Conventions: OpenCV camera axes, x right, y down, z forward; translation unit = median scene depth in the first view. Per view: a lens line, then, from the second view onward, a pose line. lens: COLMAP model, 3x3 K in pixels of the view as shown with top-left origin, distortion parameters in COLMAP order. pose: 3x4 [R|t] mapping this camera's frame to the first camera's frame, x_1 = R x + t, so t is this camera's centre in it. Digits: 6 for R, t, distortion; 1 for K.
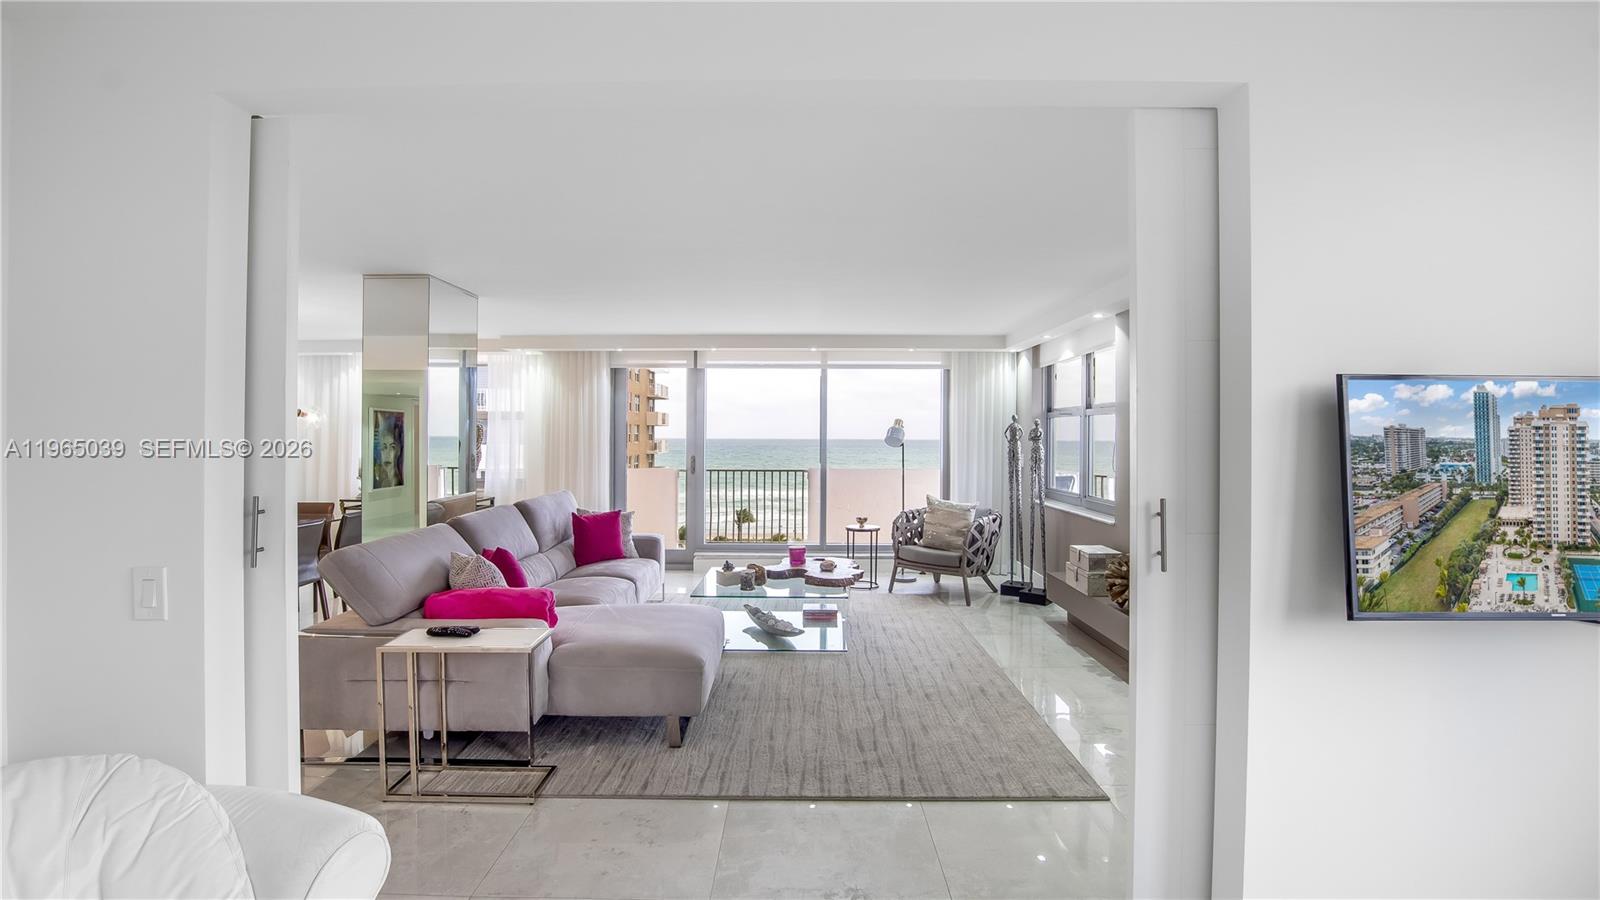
lens RADIAL K [[723.2, 0, 798.4], [0, 723.2, 438.0], [0, 0, 1]] dist [-0.025602, 0.000648]
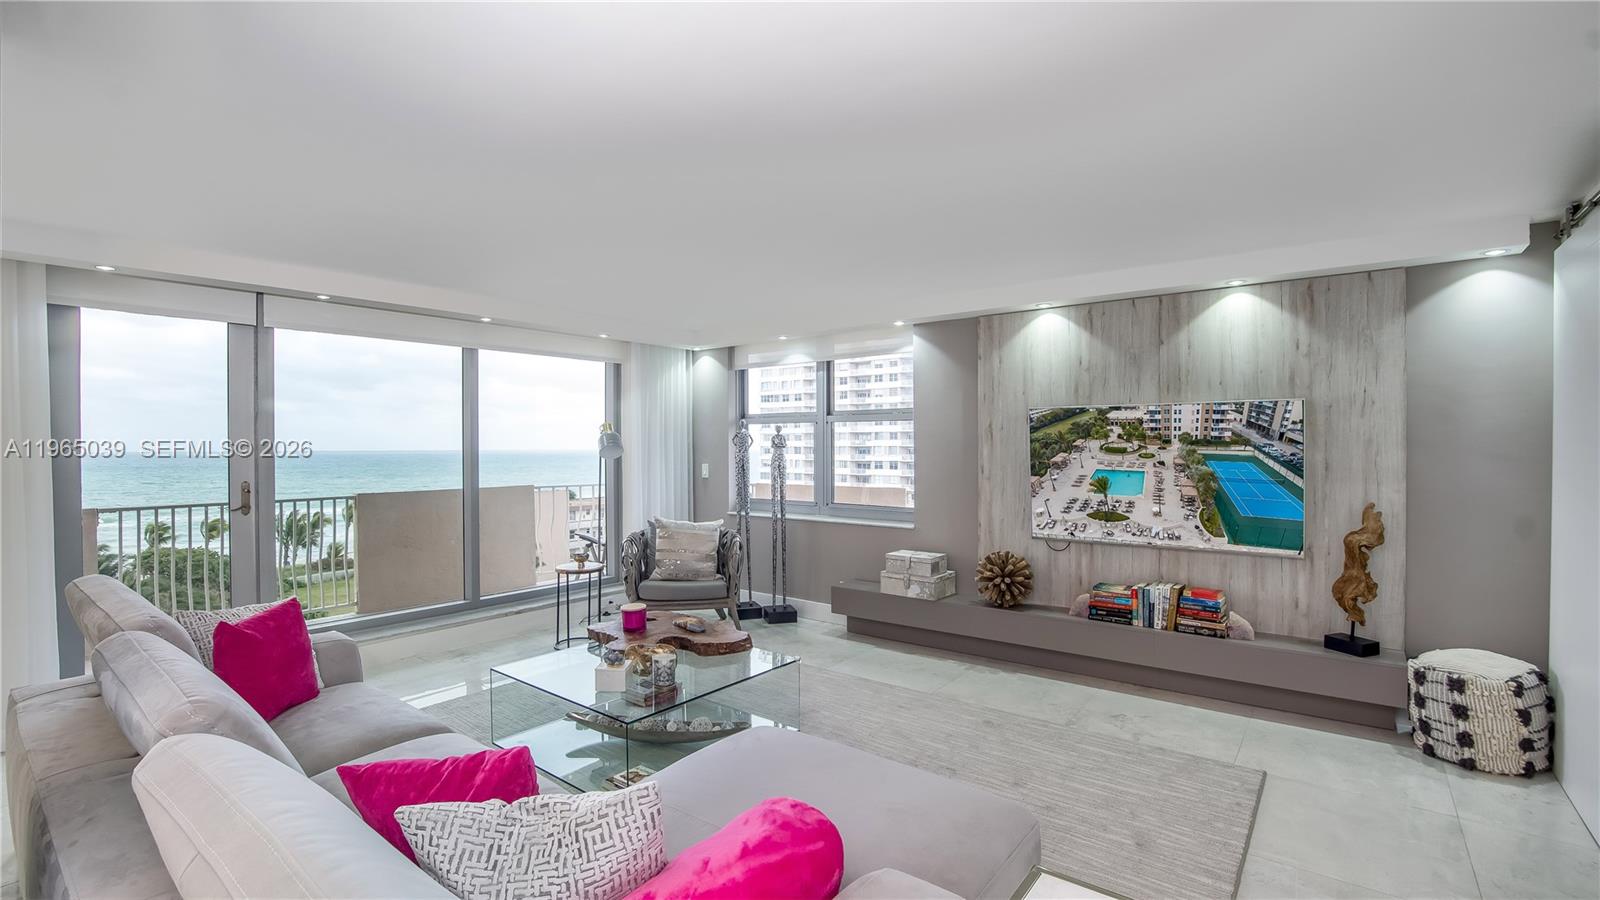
lens RADIAL K [[716.0, 0, 798.4], [0, 716.0, 461.8], [0, 0, 1]] dist [-0.042873, 0.000358]
pose [[0.613119, -0.020746, 0.789718, -0.384738], [0.006431, 0.999753, 0.021270, 0.001621], [-0.789964, -0.007963, 0.613101, 0.411742]]
